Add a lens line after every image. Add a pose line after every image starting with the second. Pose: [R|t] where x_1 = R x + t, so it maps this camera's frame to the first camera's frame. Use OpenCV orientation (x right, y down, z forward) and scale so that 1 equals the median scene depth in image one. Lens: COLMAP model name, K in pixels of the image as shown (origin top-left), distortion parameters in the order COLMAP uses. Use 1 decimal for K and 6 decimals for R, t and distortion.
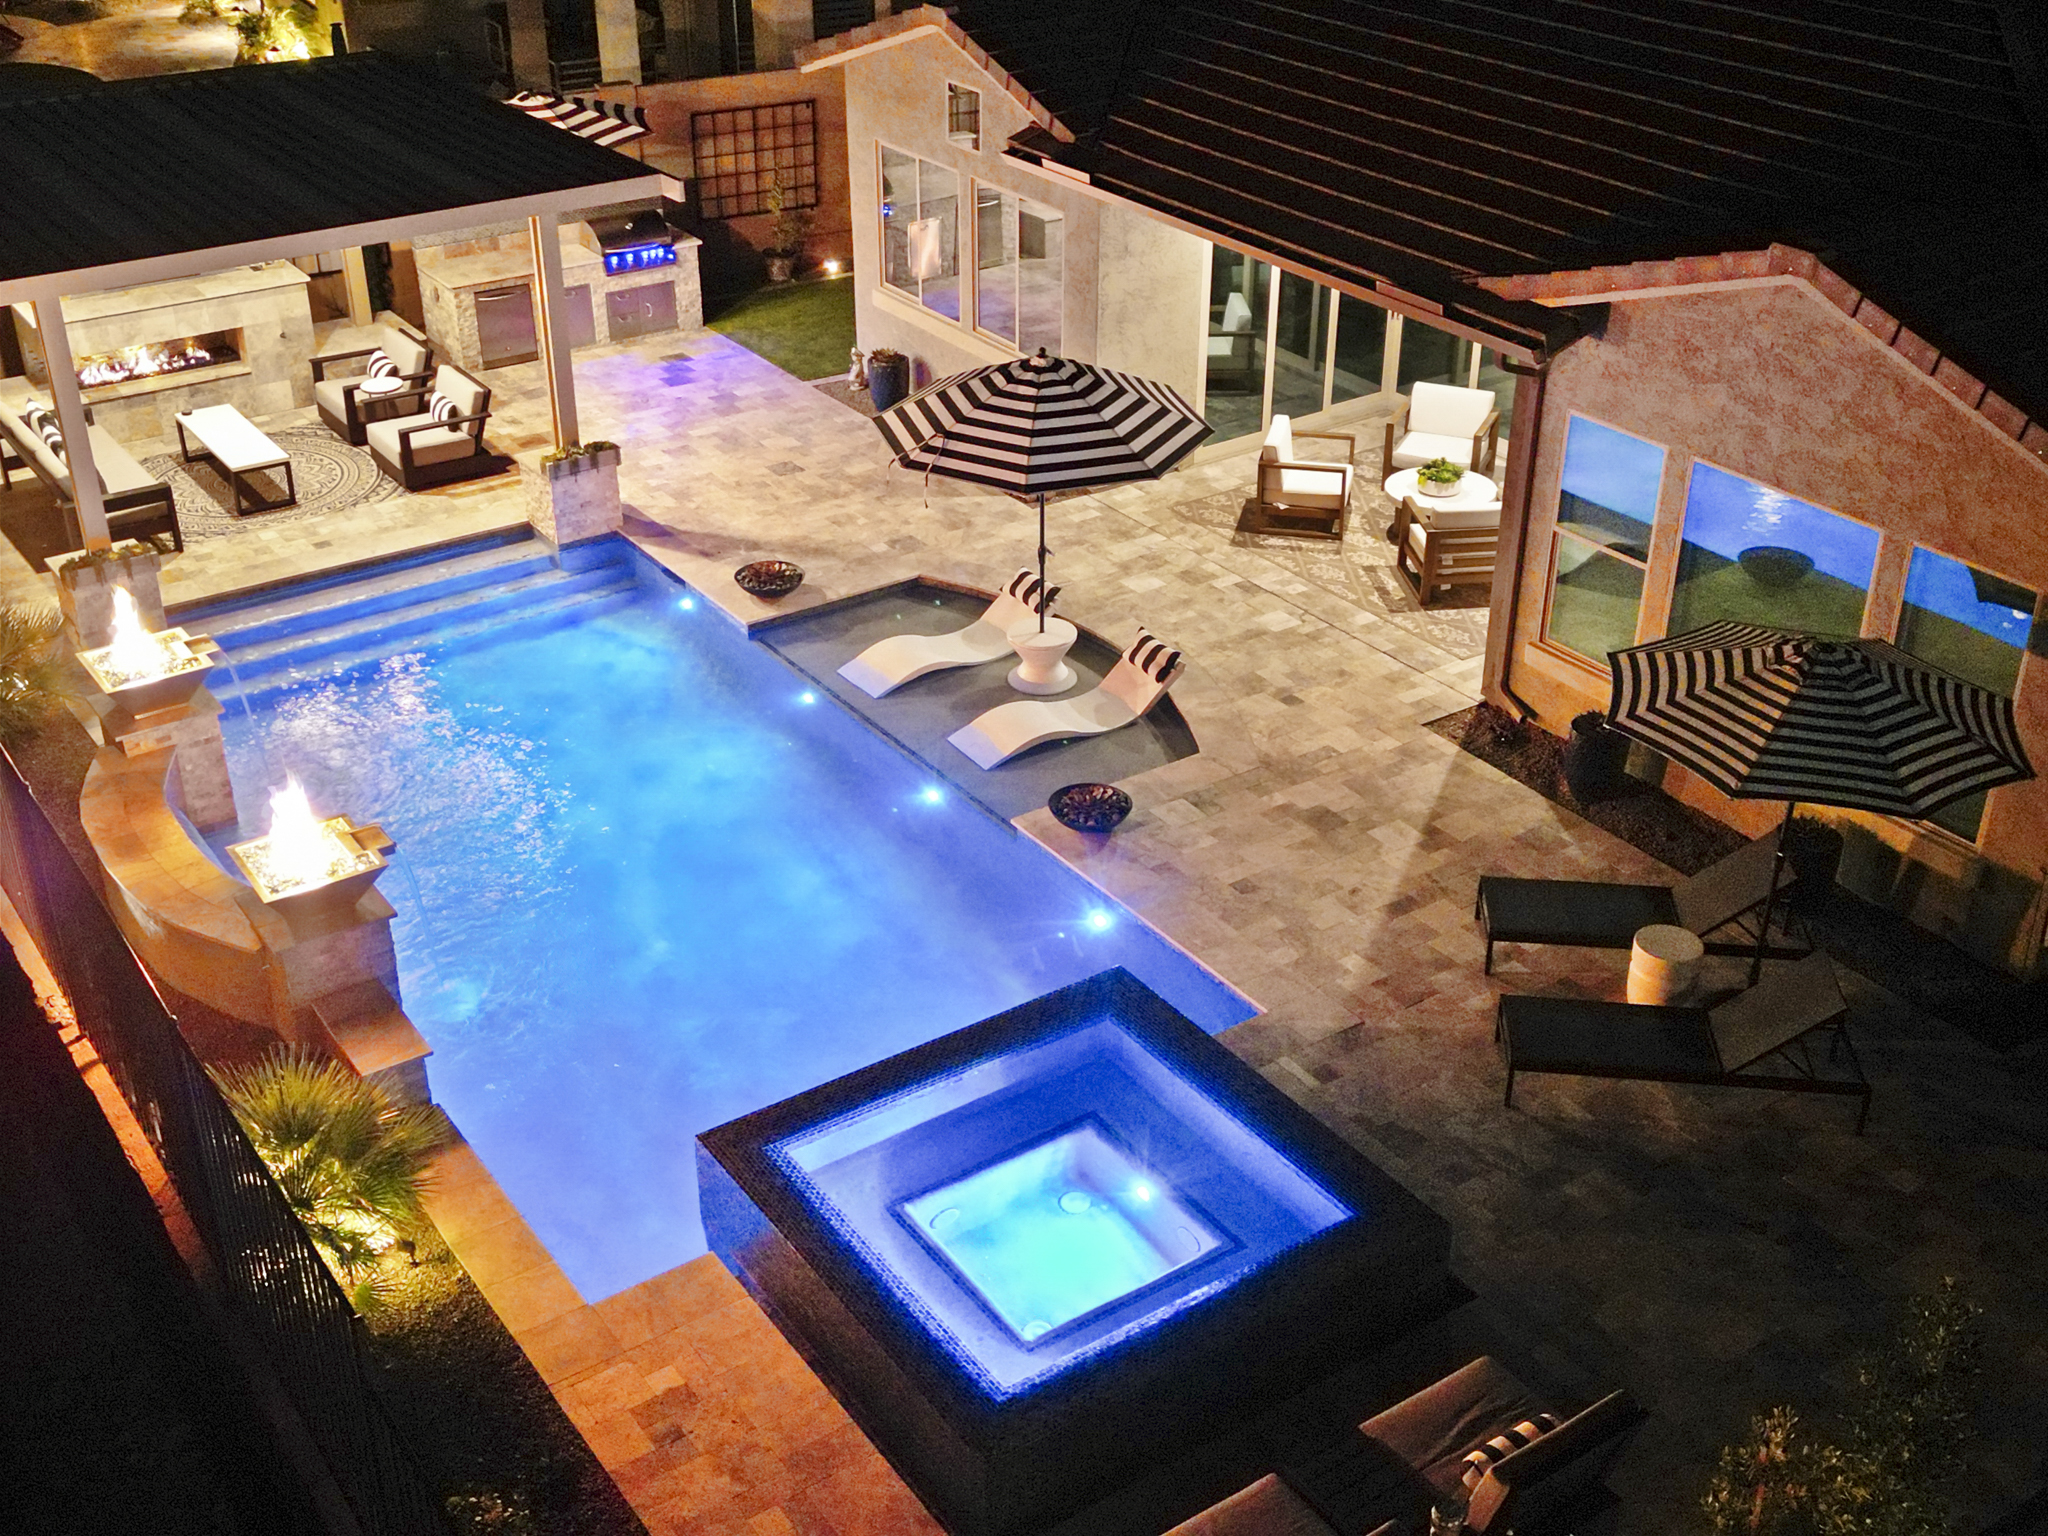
lens RADIAL K [[2271.4, 0, 988.4], [0, 2271.4, 757.6], [0, 0, 1]] dist [0.097943, 0.000000]
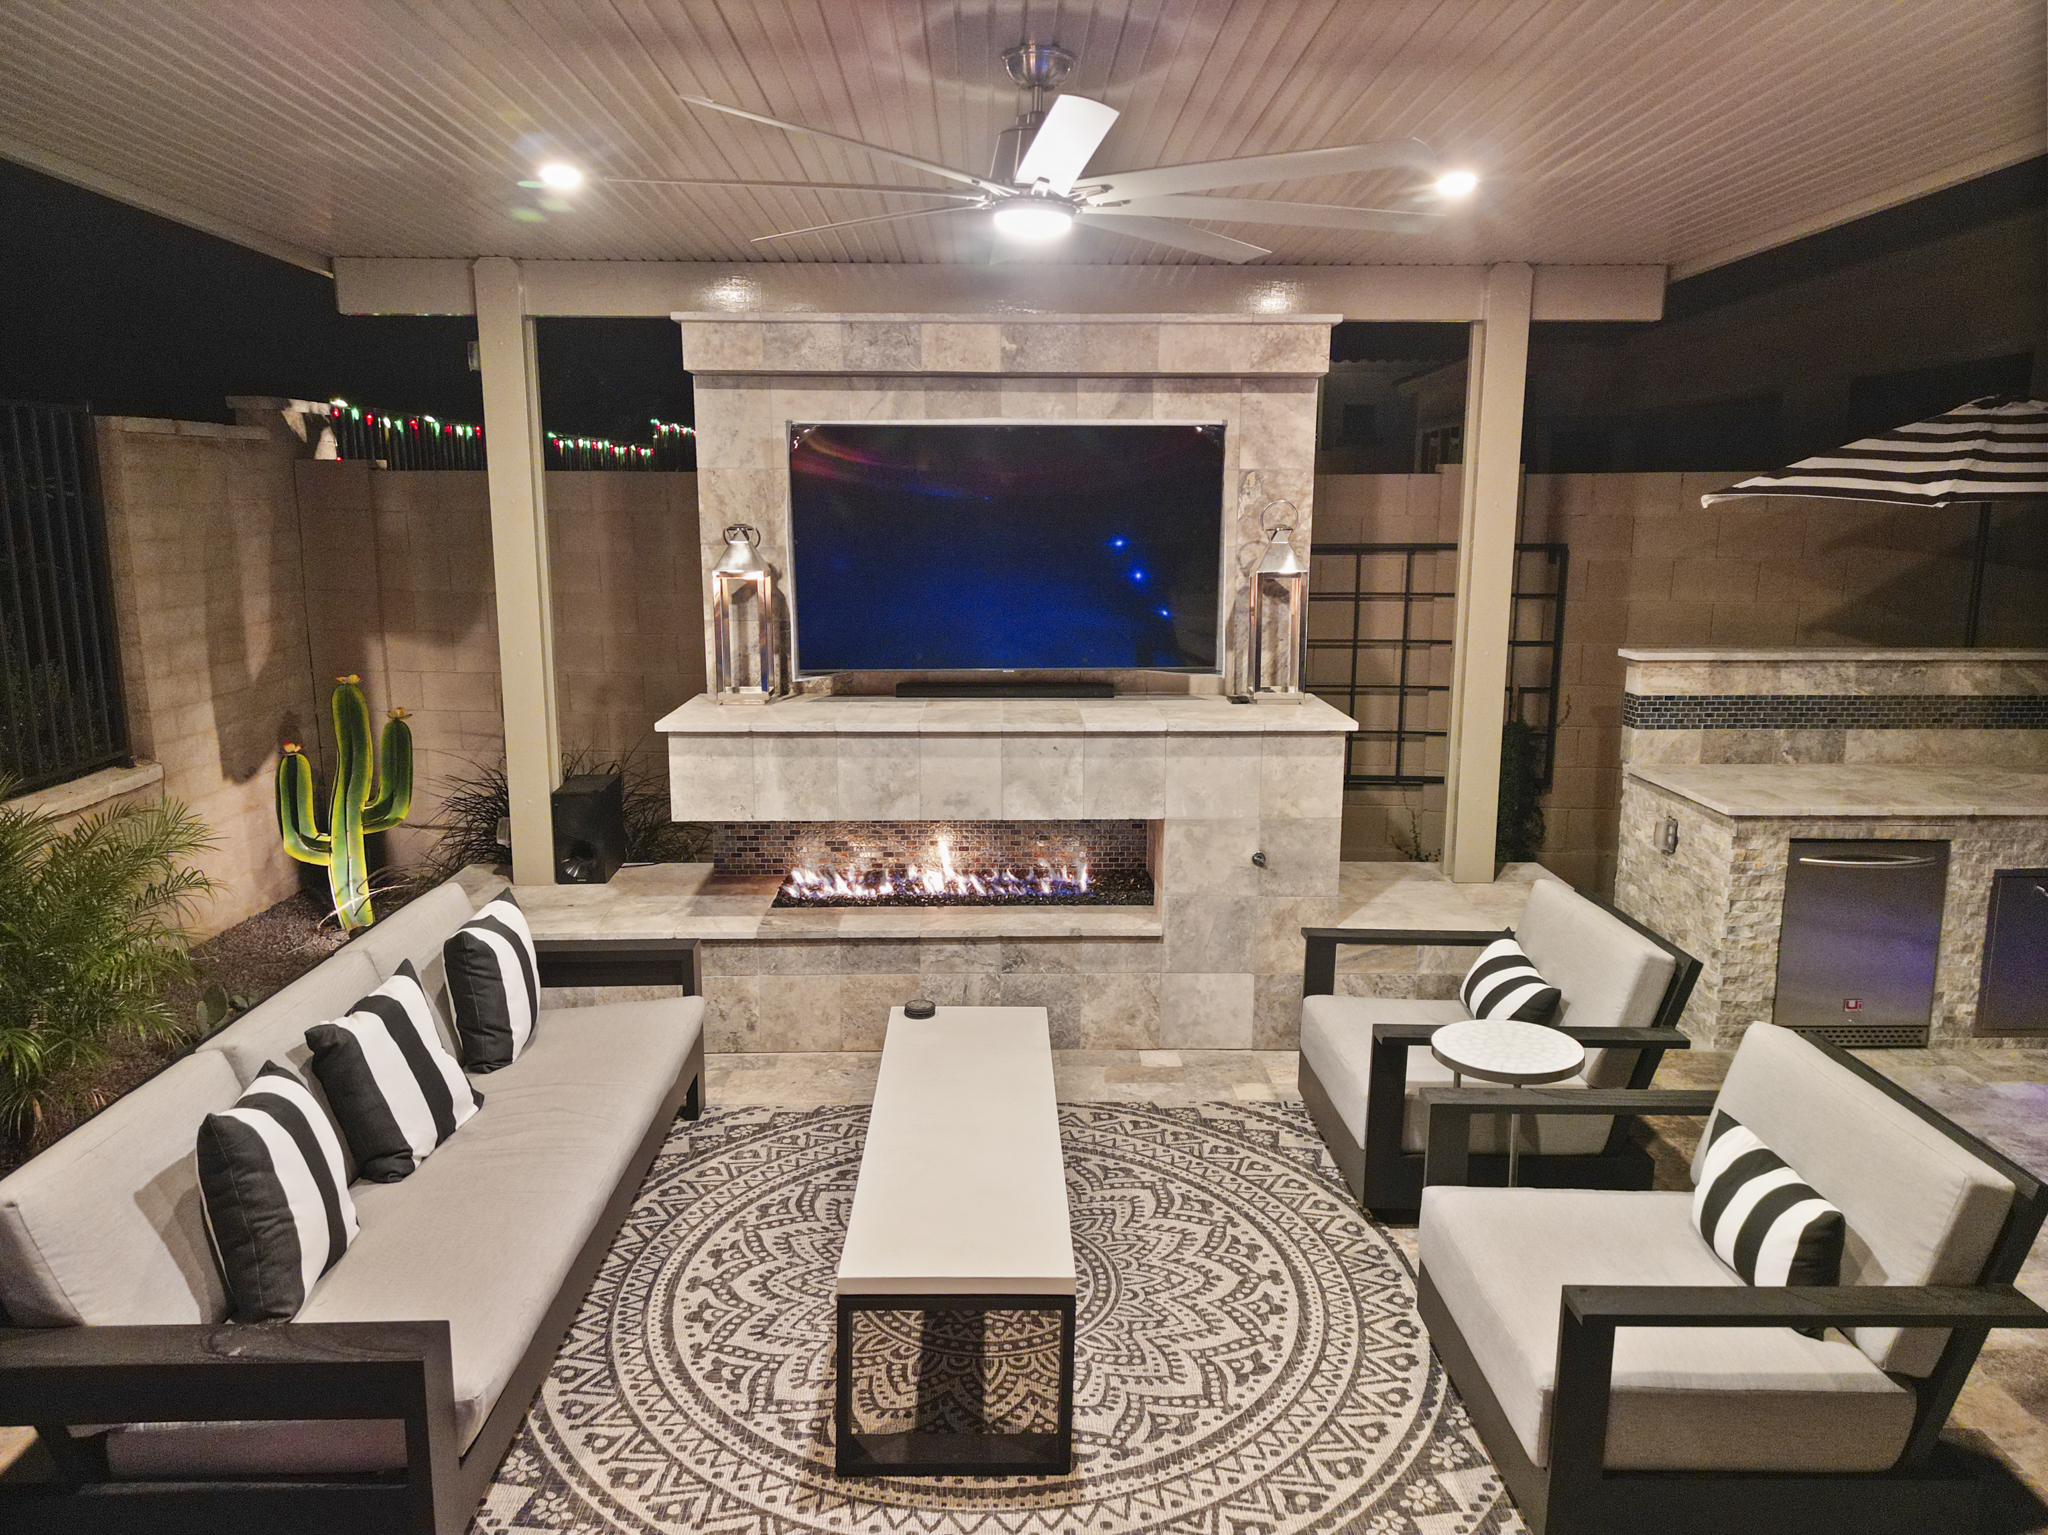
lens RADIAL K [[1425.5, 0, 1028.5], [0, 1425.5, 753.0], [0, 0, 1]] dist [0.056344, -0.051654]
pose [[0.841233, 0.103405, -0.530693, -0.241788], [-0.270074, 0.930680, -0.246769, -0.147507], [0.468388, 0.350917, 0.810845, 0.881881]]
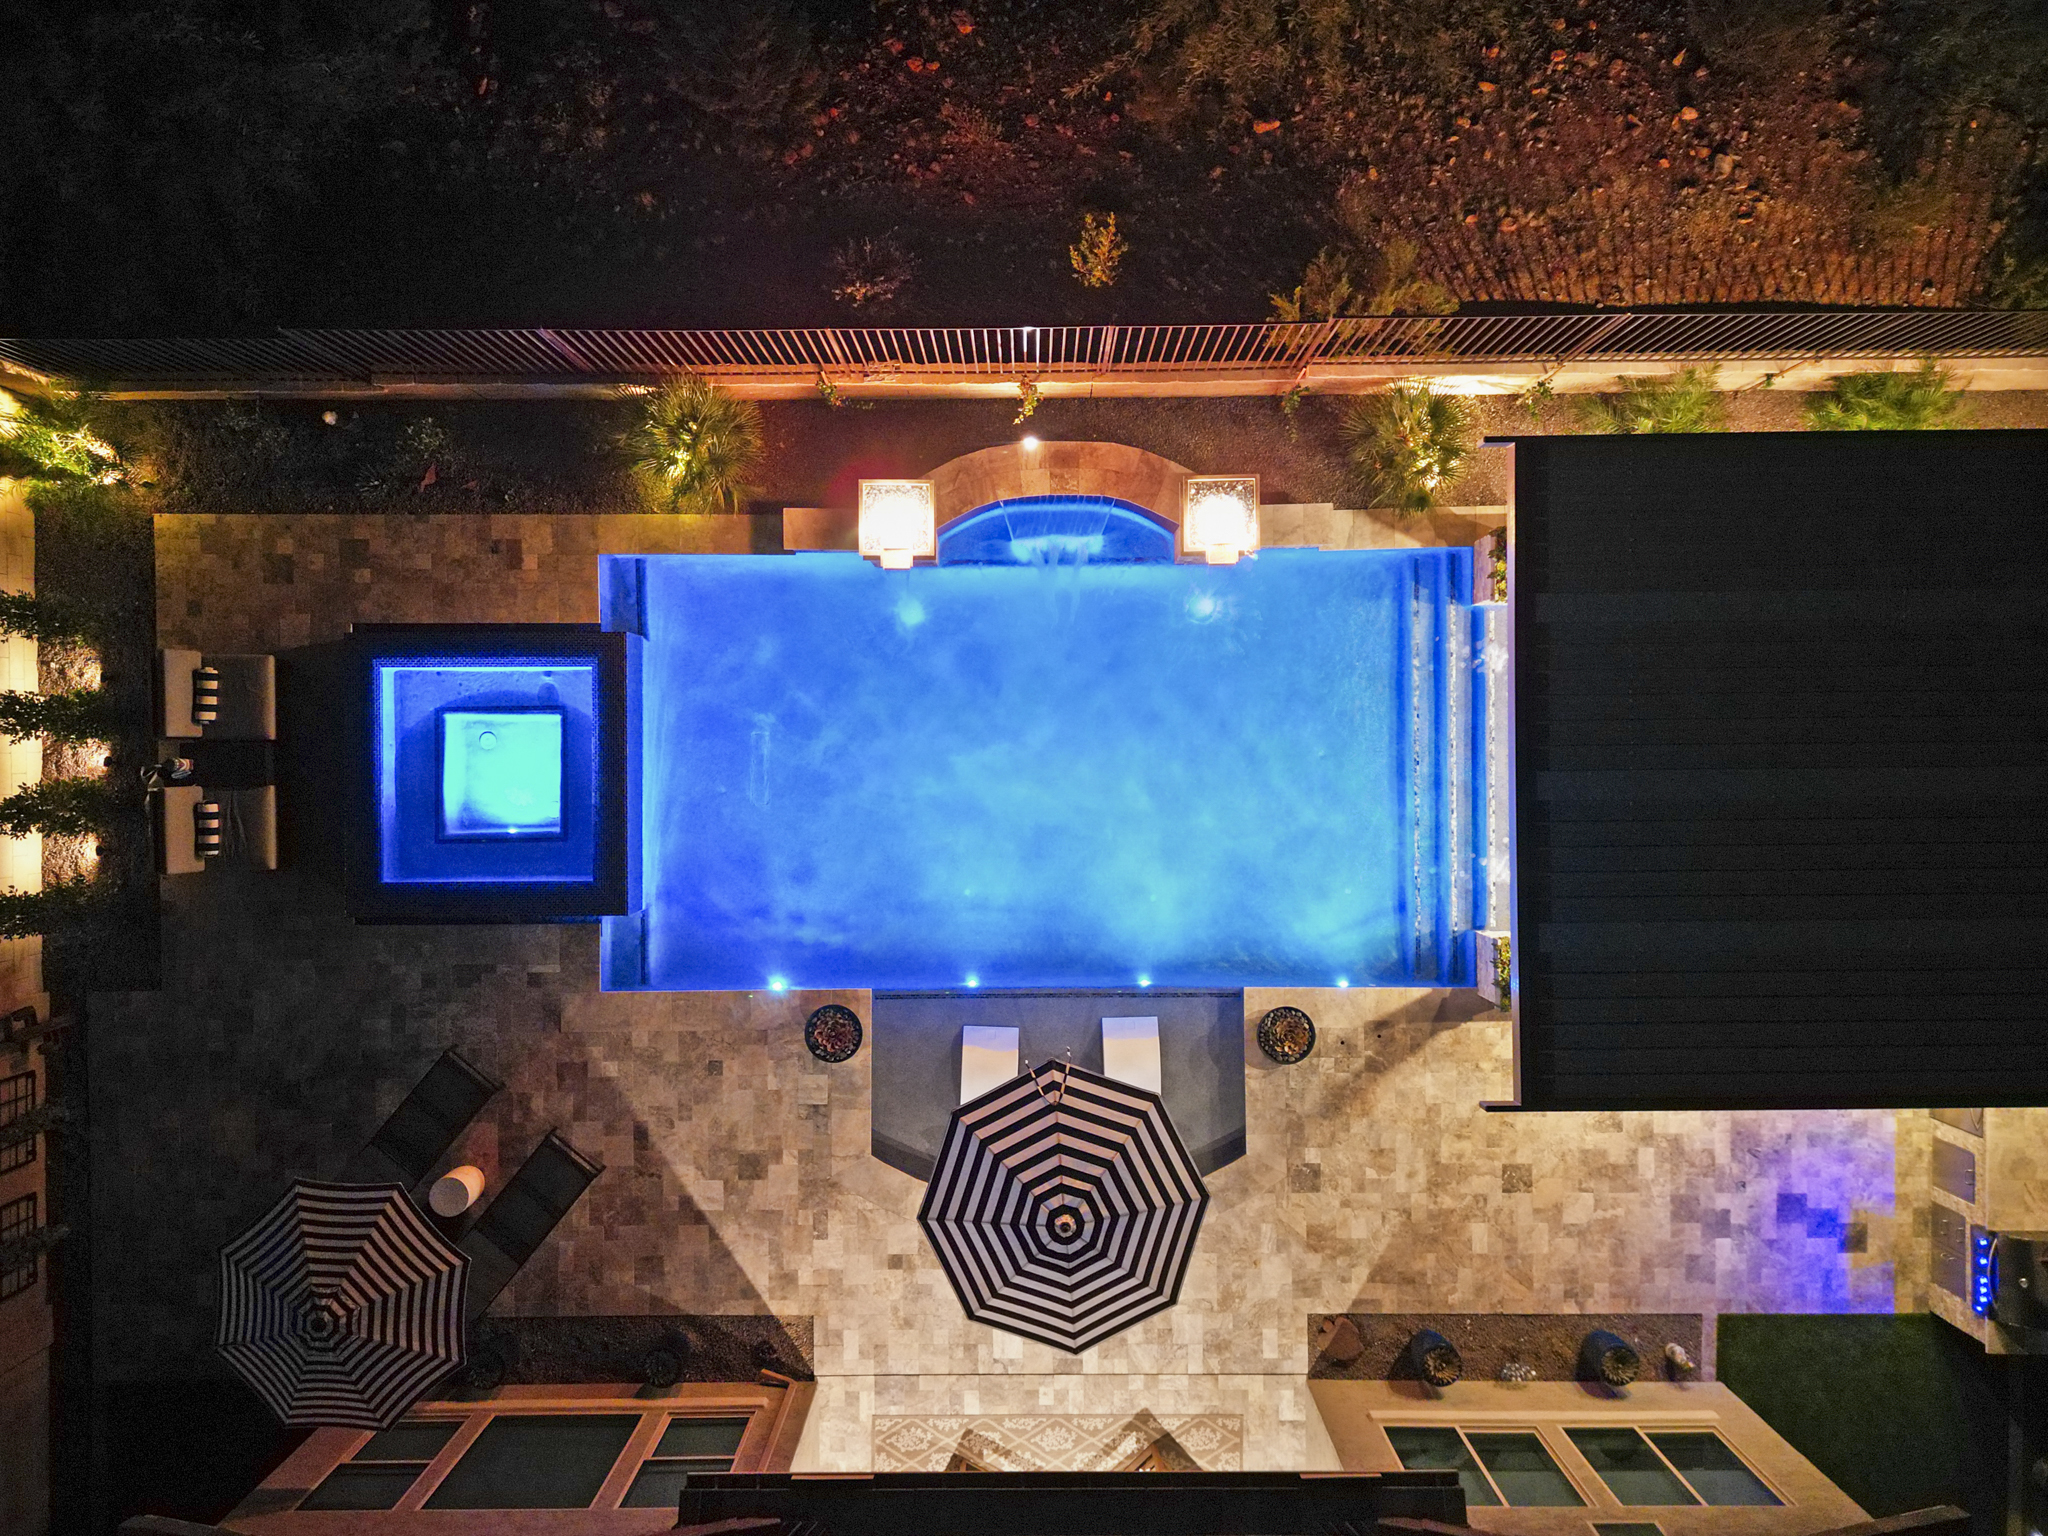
lens RADIAL K [[1425.5, 0, 1023.9], [0, 1425.5, 767.3], [0, 0, 1]] dist [0.056344, -0.051654]
pose [[-0.556819, 0.830582, 0.009230, -0.137329], [-0.401128, -0.278612, 0.872623, -0.616157], [0.727357, 0.482191, 0.488306, 0.436855]]
